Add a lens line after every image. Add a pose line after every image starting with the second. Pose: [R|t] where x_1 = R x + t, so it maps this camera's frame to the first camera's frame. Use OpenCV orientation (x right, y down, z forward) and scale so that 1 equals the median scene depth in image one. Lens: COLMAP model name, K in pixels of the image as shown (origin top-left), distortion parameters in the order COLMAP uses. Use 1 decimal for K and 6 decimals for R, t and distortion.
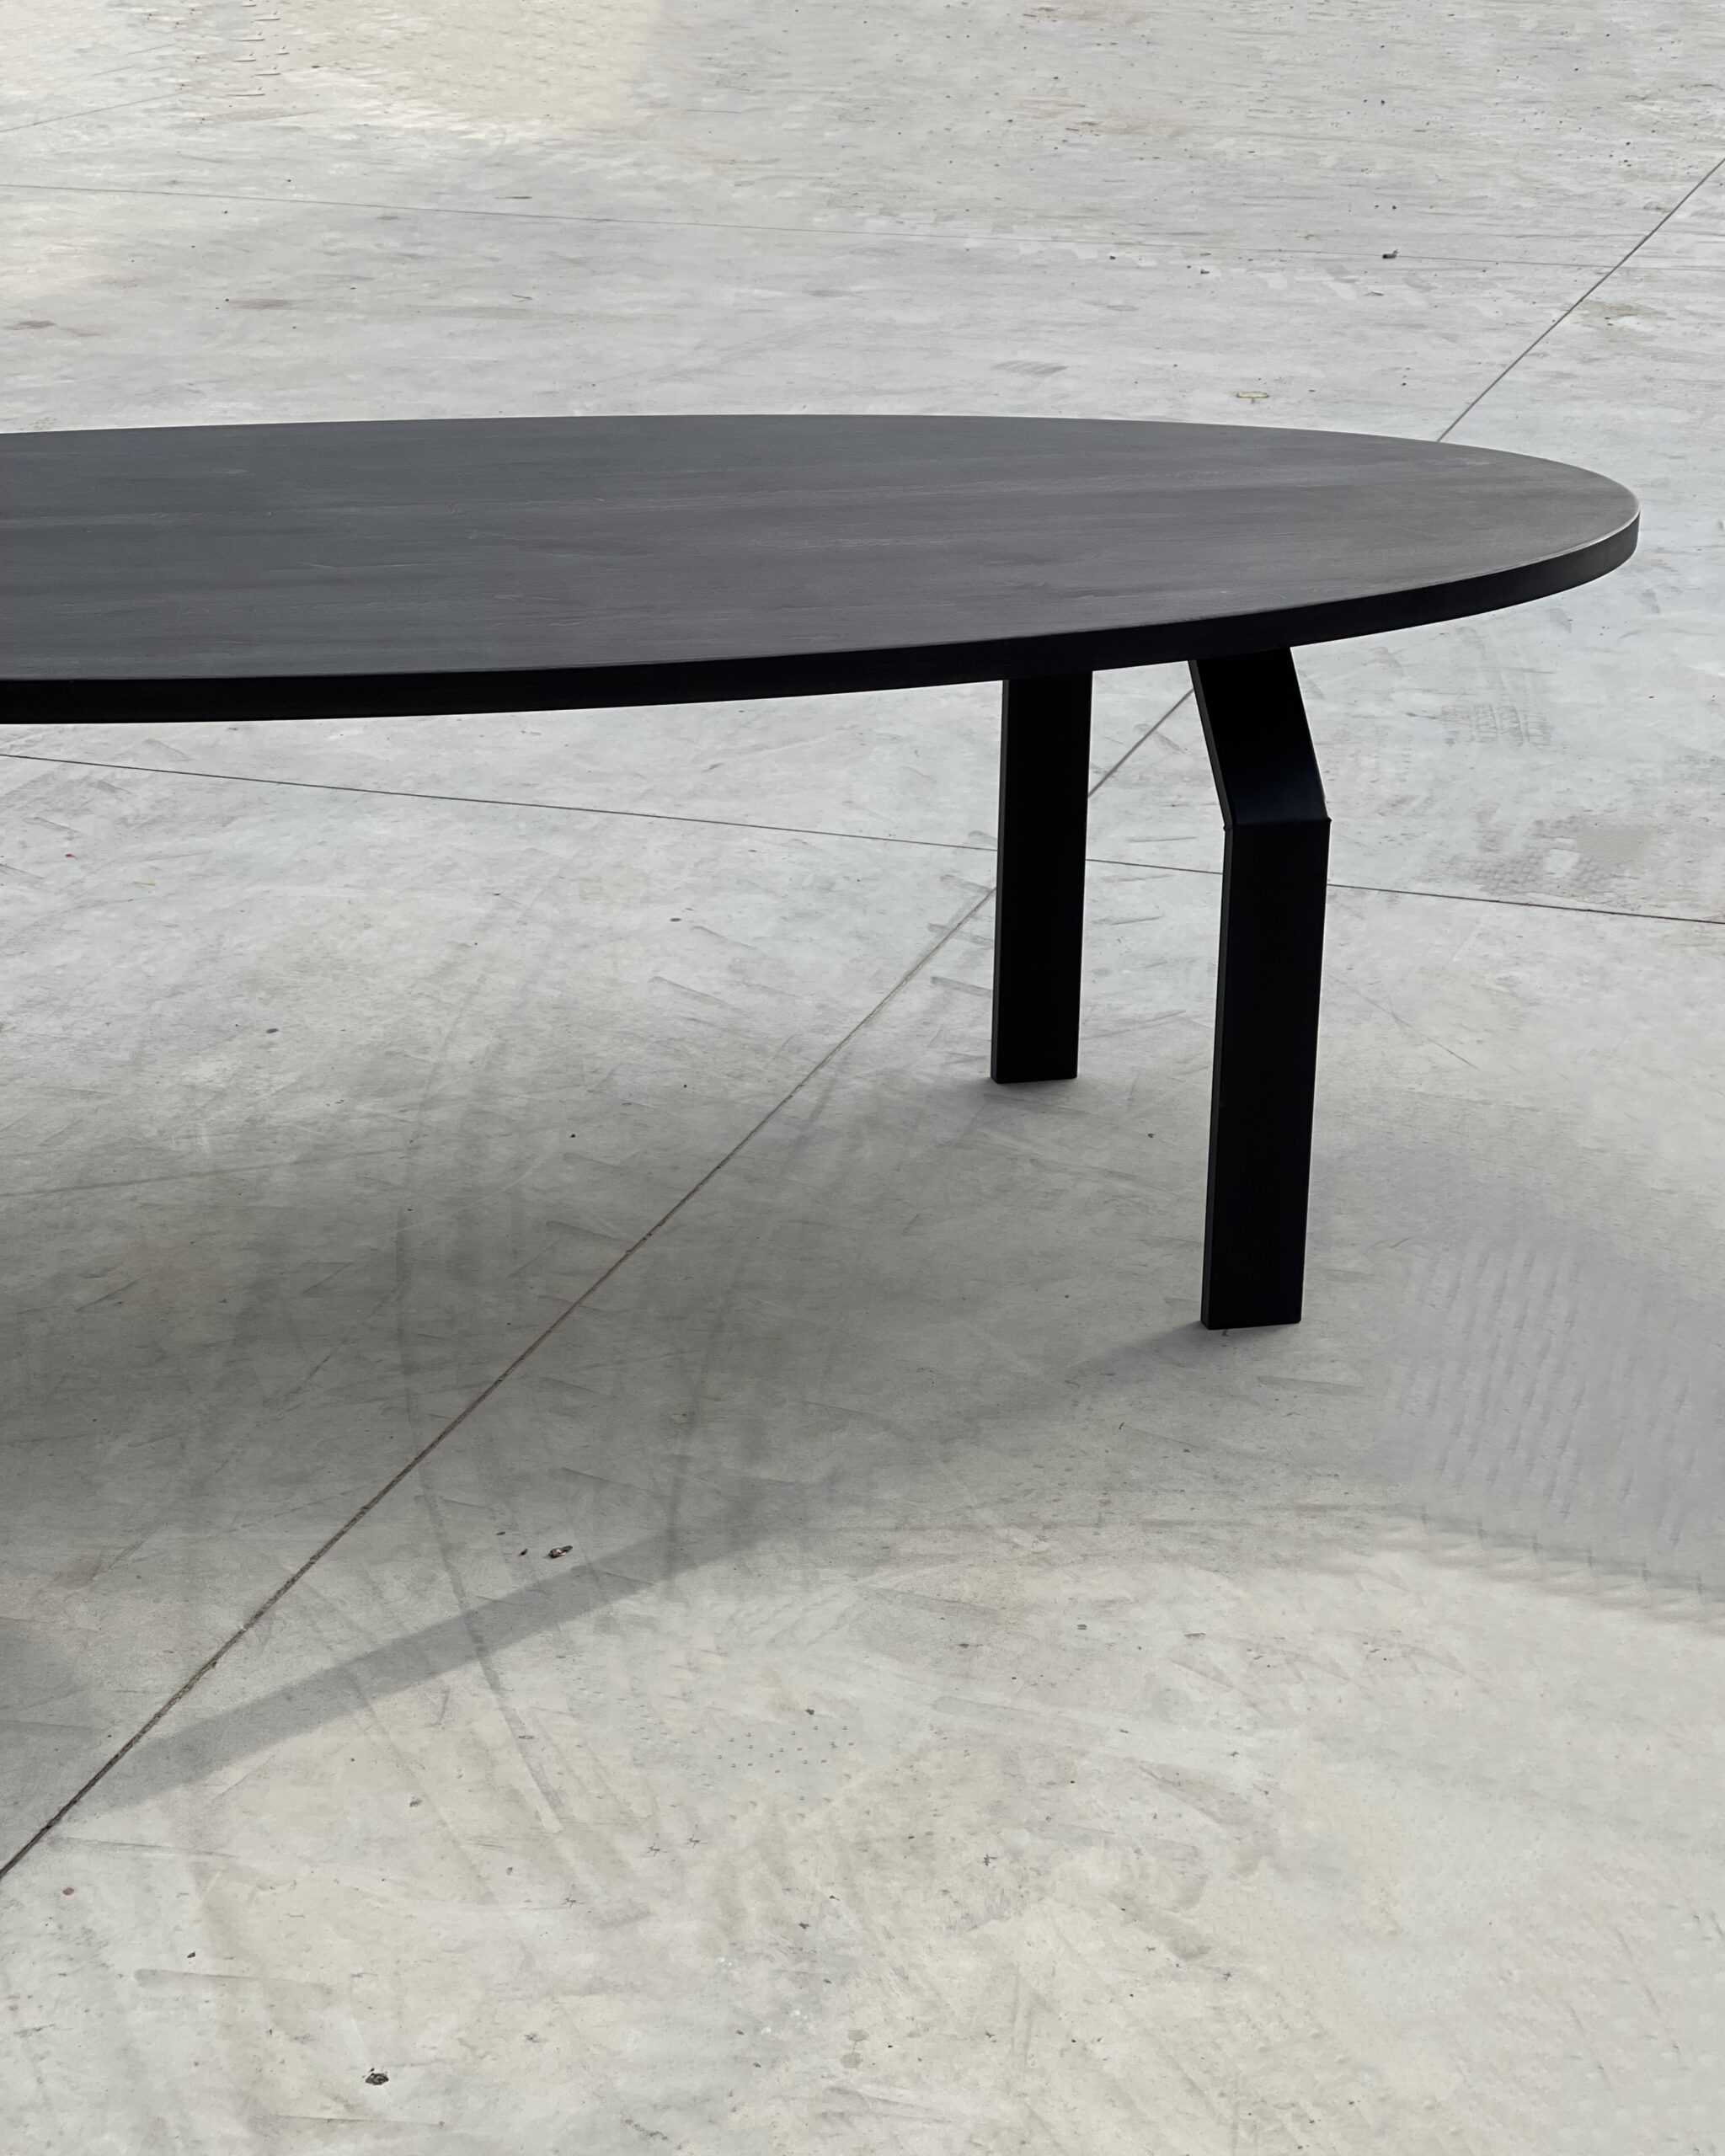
lens RADIAL K [[4183.3, 0, 870.6], [0, 4183.3, 1025.6], [0, 0, 1]] dist [0.107955, 0.855863]
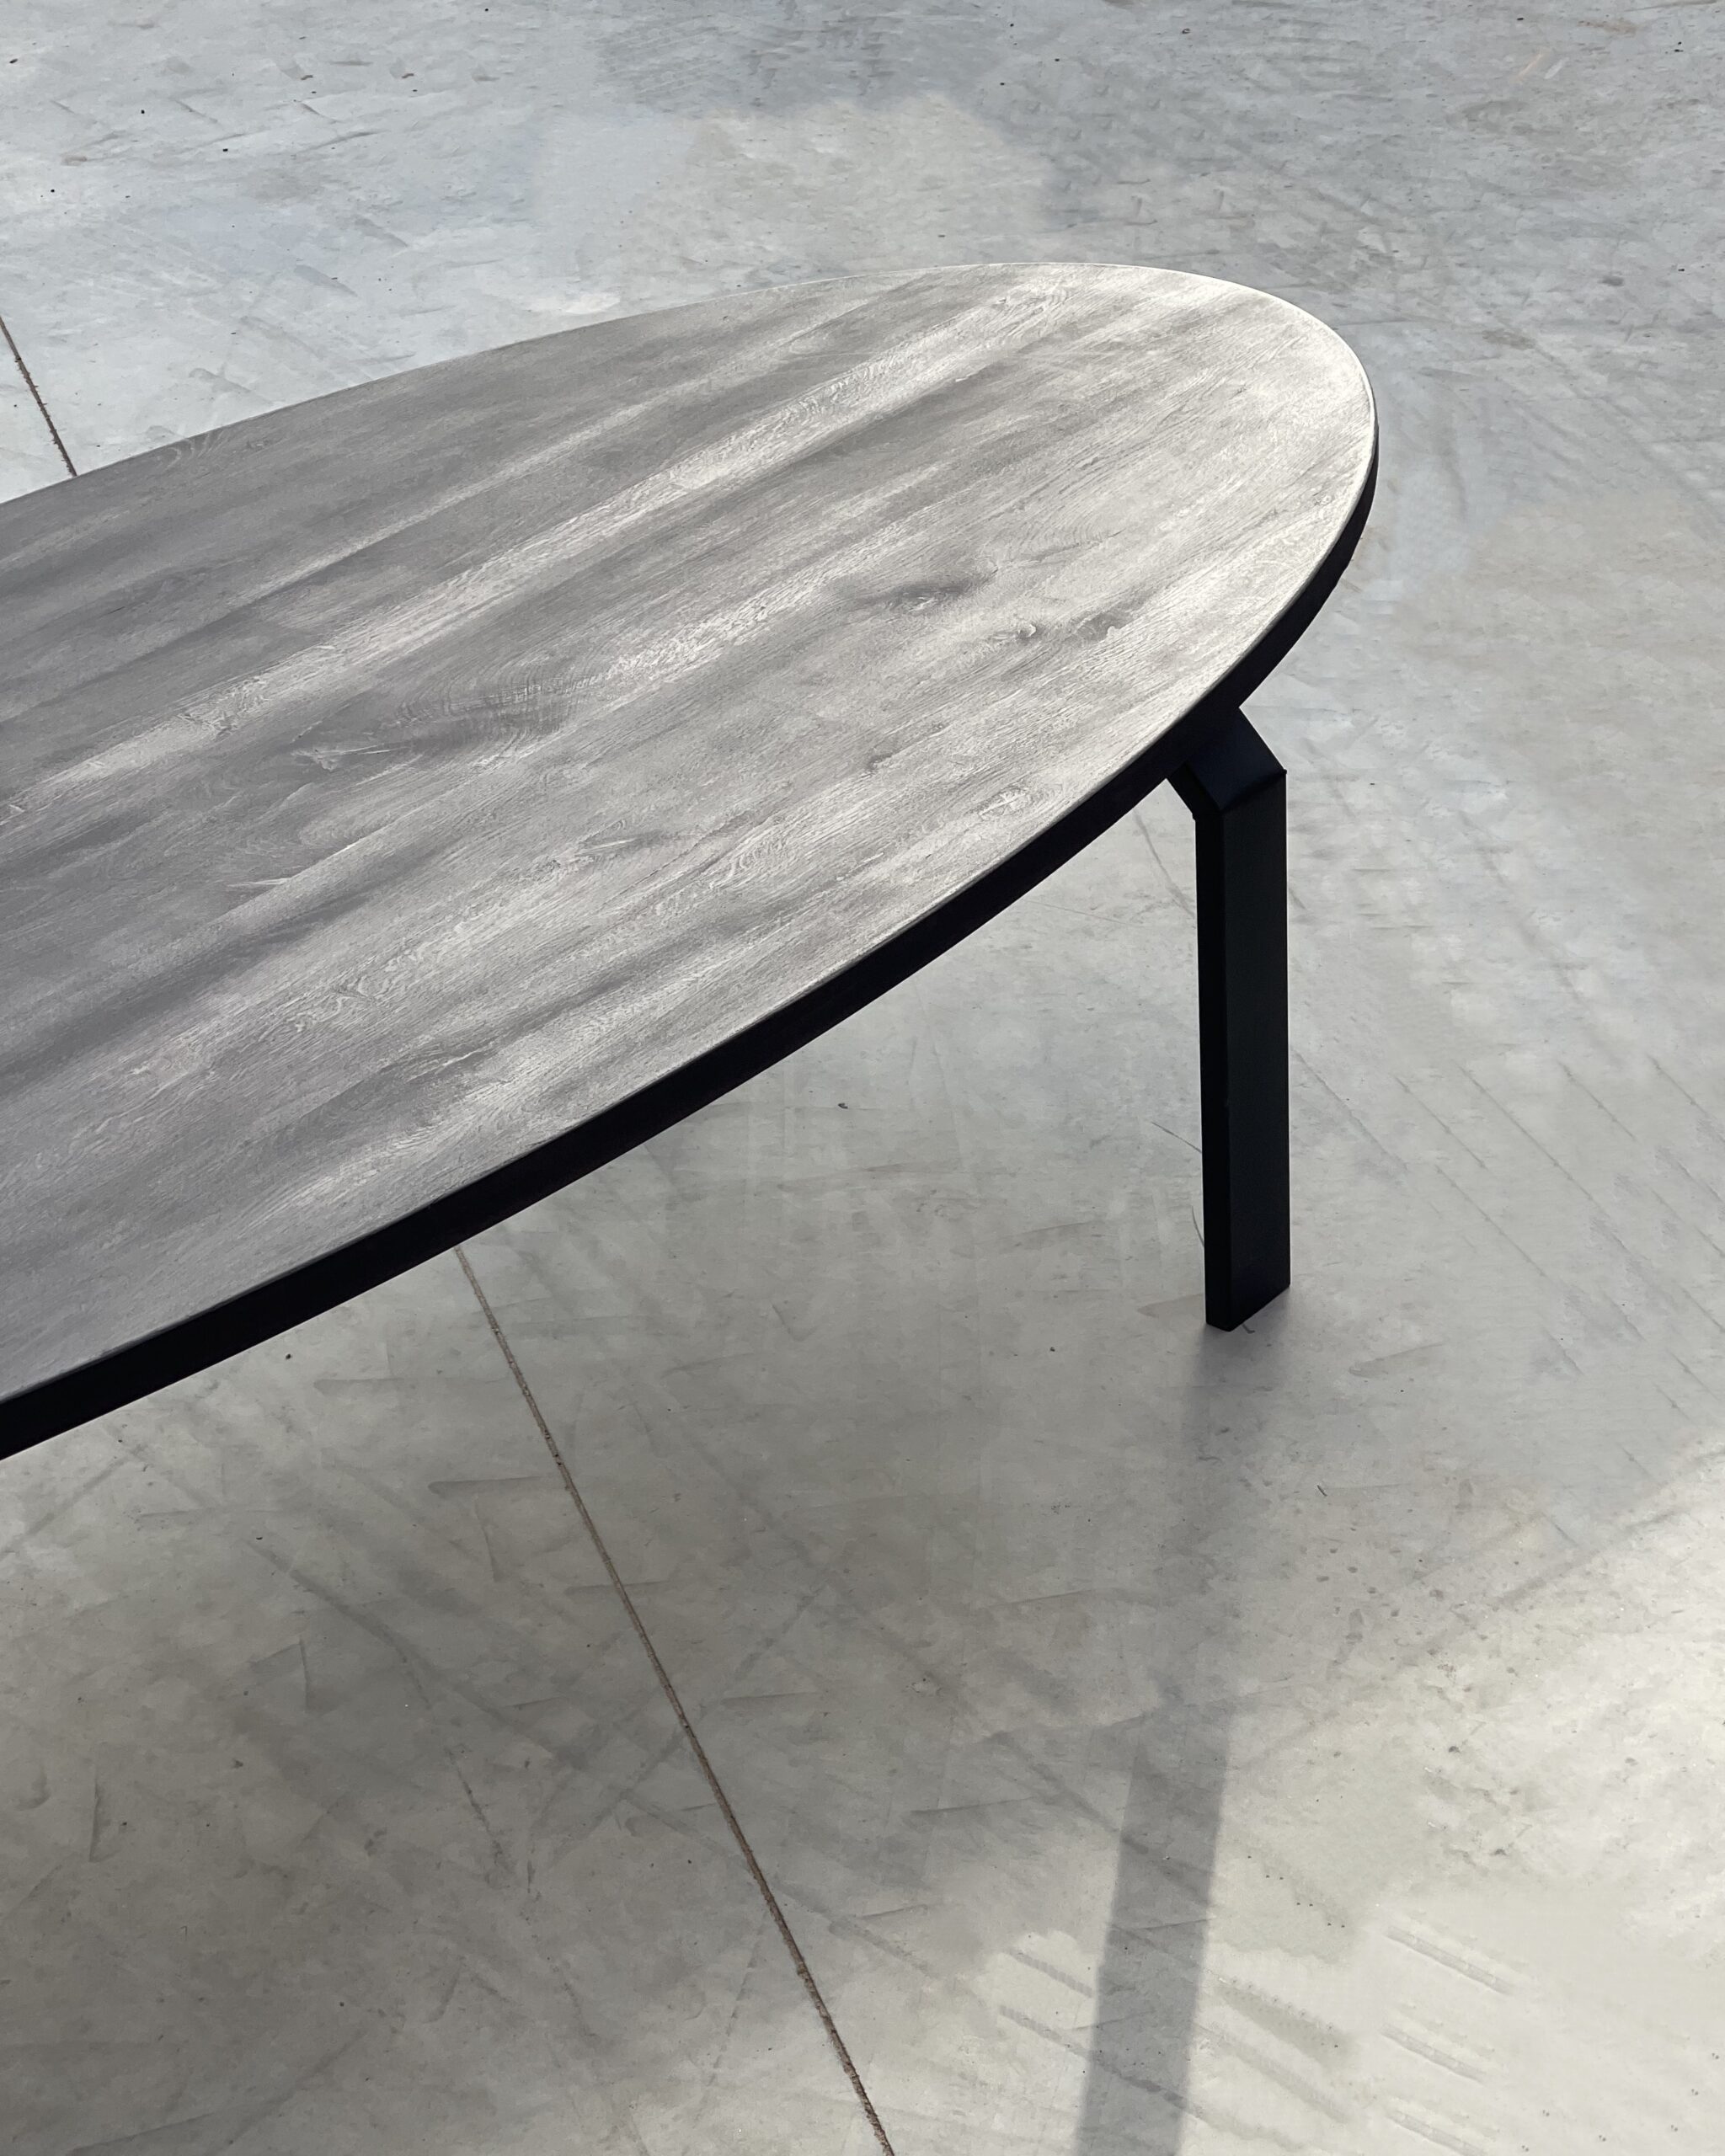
lens RADIAL K [[4183.3, 0, 870.6], [0, 4183.3, 1025.6], [0, 0, 1]] dist [0.107955, 0.855863]
pose [[0.793559, -0.343070, 0.502561, -0.357574], [0.247668, 0.936507, 0.248224, -0.202152], [-0.555810, -0.072512, 0.828141, 0.249753]]
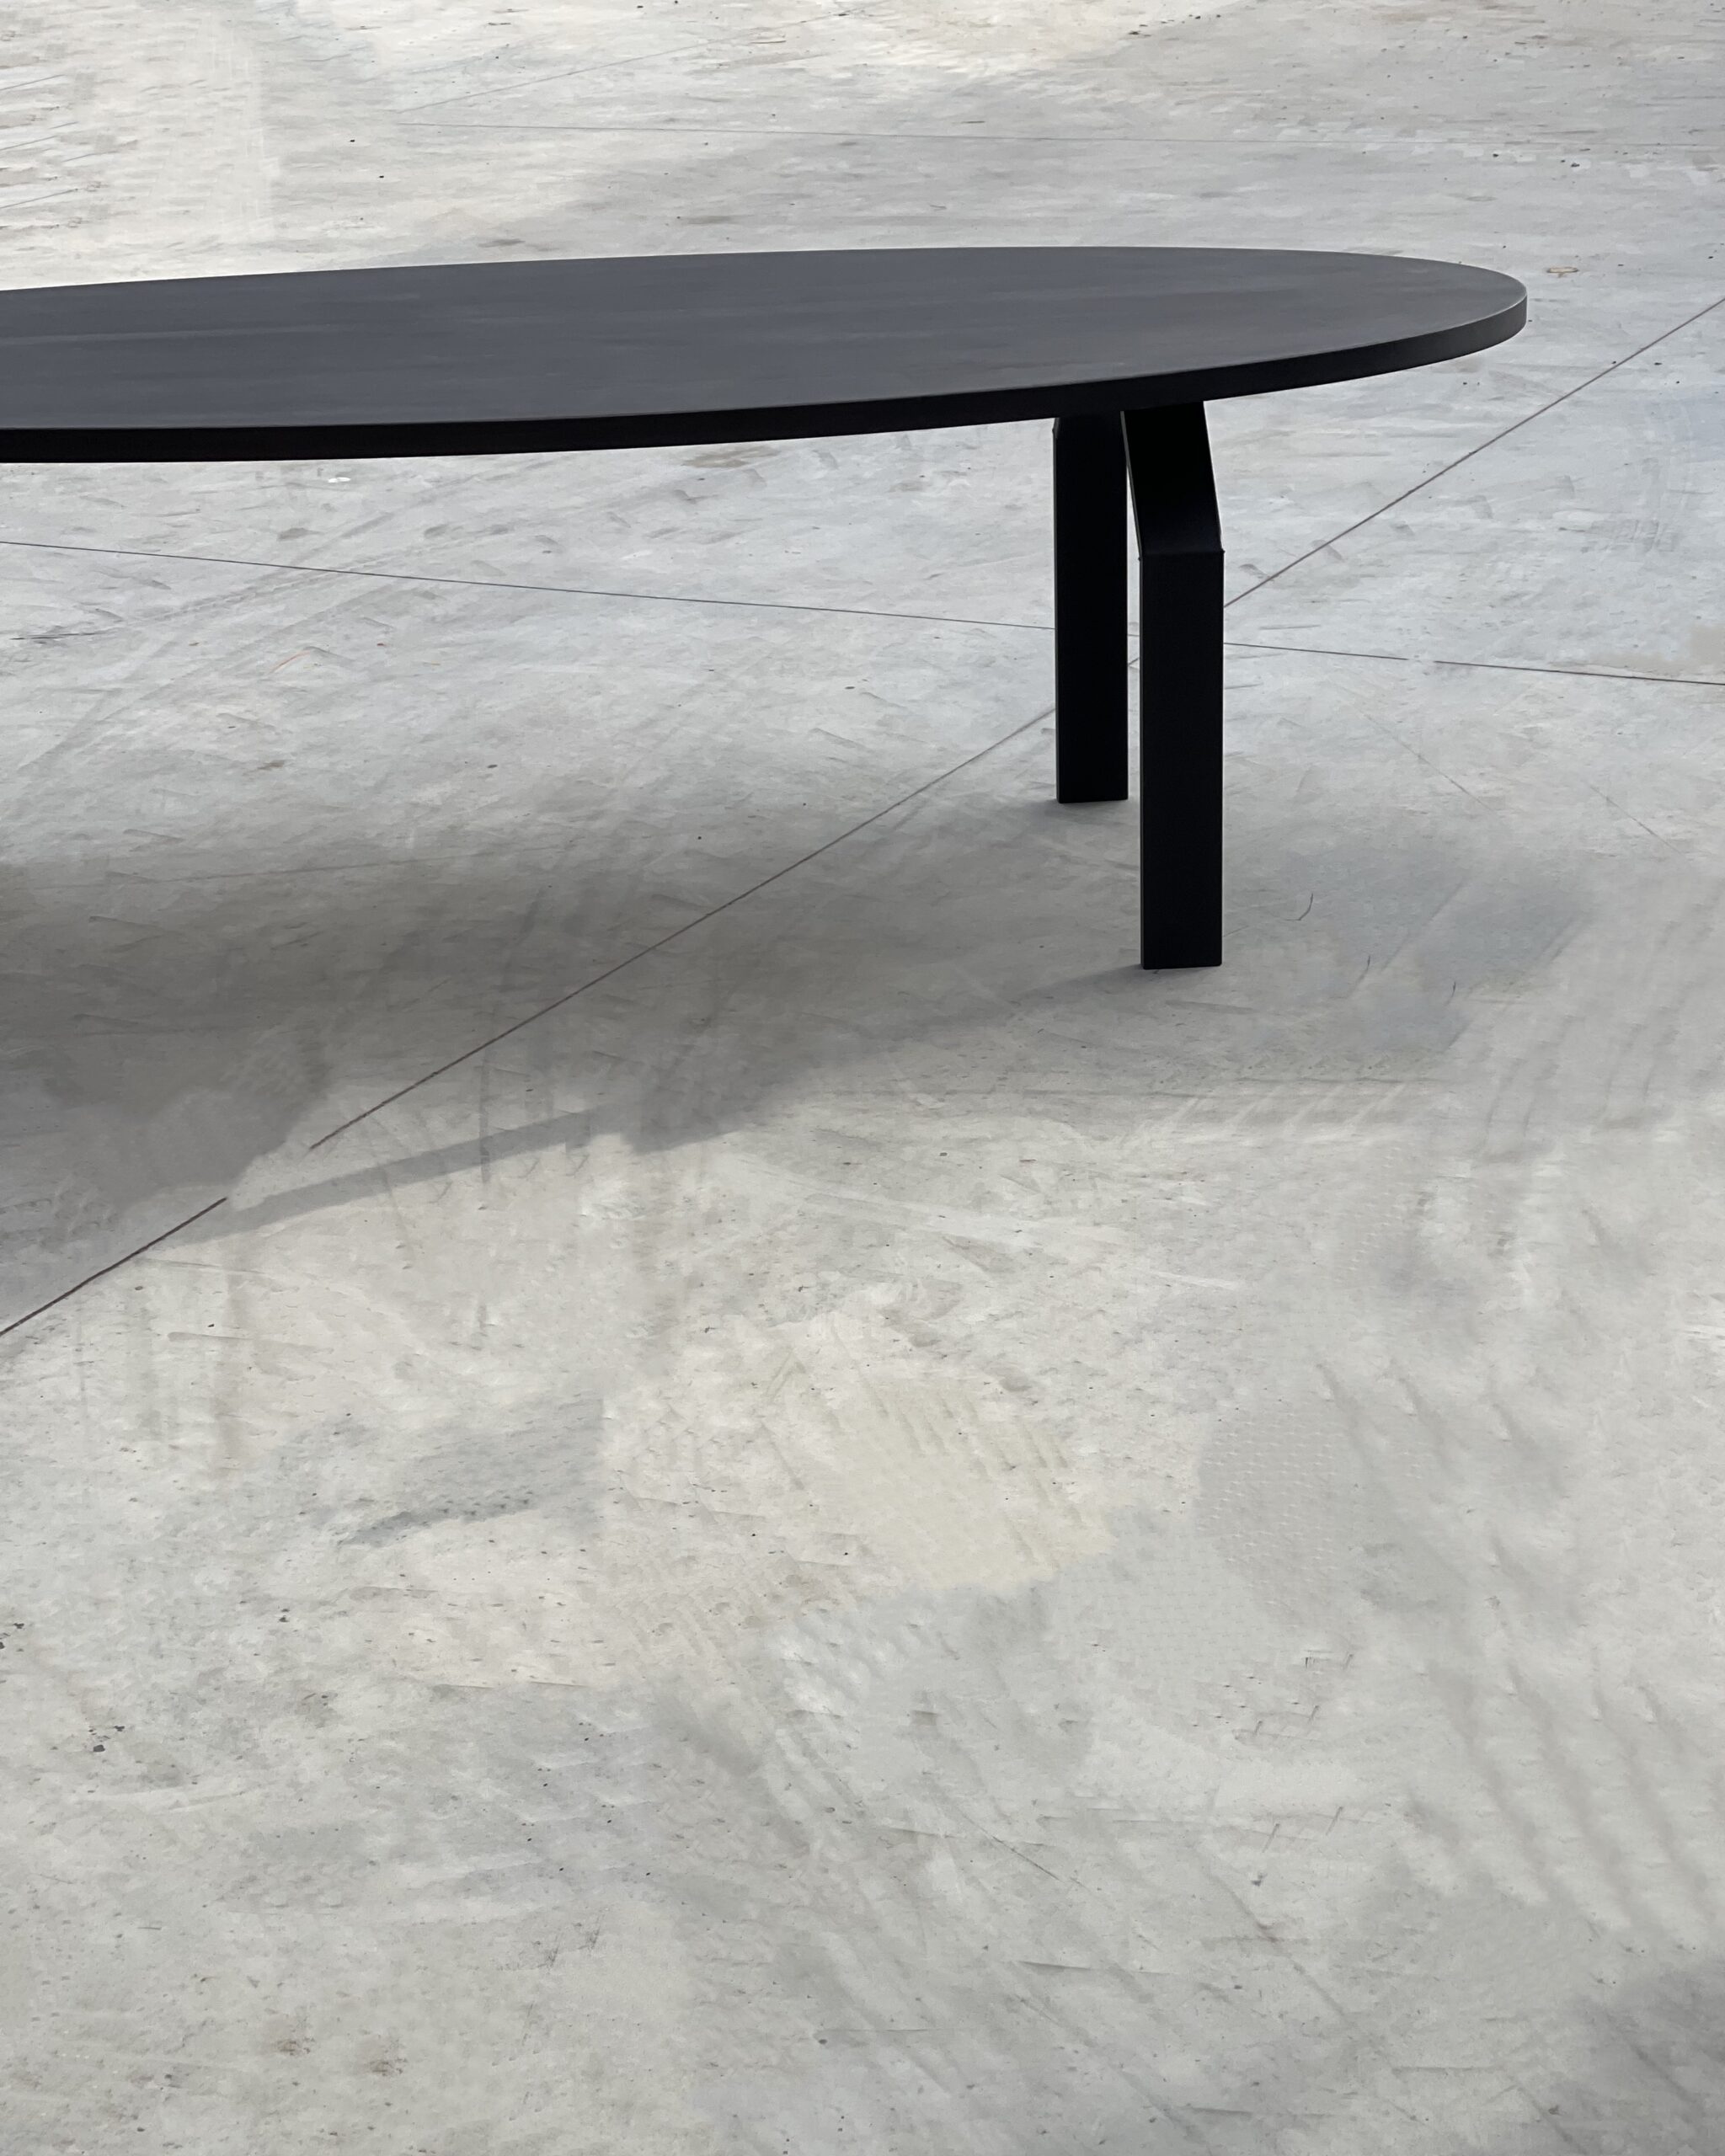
lens RADIAL K [[4183.3, 0, 870.6], [0, 4183.3, 1025.6], [0, 0, 1]] dist [0.107955, 0.855863]
pose [[0.985936, 0.008635, -0.166900, 0.179383], [-0.007156, 0.999930, 0.009462, 0.067255], [0.166970, -0.008135, 0.985928, -0.205636]]
